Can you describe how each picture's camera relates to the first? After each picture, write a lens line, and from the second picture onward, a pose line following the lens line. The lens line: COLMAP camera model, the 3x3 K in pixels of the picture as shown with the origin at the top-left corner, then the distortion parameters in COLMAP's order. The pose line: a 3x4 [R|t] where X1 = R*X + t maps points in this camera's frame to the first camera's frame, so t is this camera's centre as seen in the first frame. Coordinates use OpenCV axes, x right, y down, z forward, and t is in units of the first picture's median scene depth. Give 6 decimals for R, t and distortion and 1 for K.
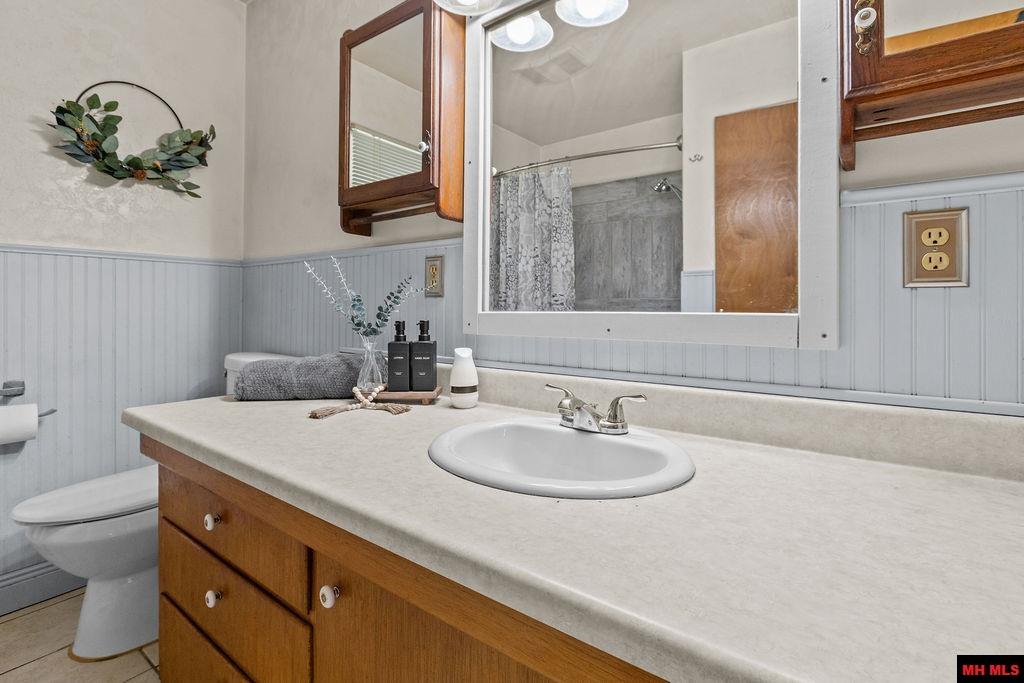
lens RADIAL K [[476.3, 0, 501.2], [0, 476.3, 306.7], [0, 0, 1]] dist [-0.005807, -0.001127]
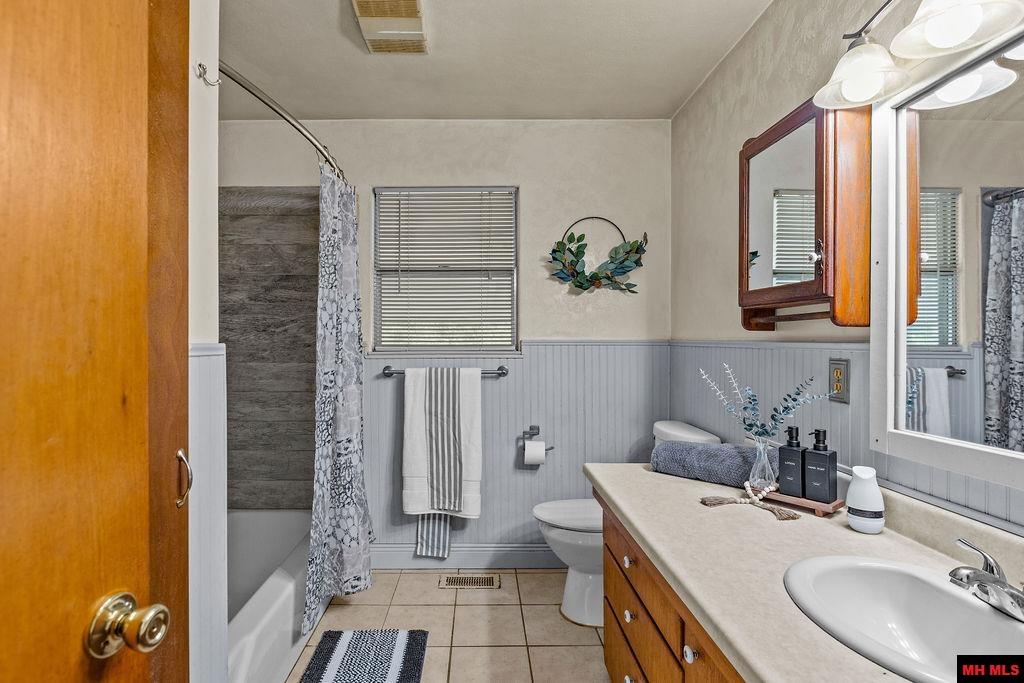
lens RADIAL K [[476.3, 0, 482.1], [0, 476.3, 342.5], [0, 0, 1]] dist [-0.005807, -0.001127]
pose [[0.604181, -0.007610, -0.796811, 0.194073], [0.010026, 0.999948, -0.001948, -0.151179], [0.796784, -0.006812, 0.604226, -0.150614]]
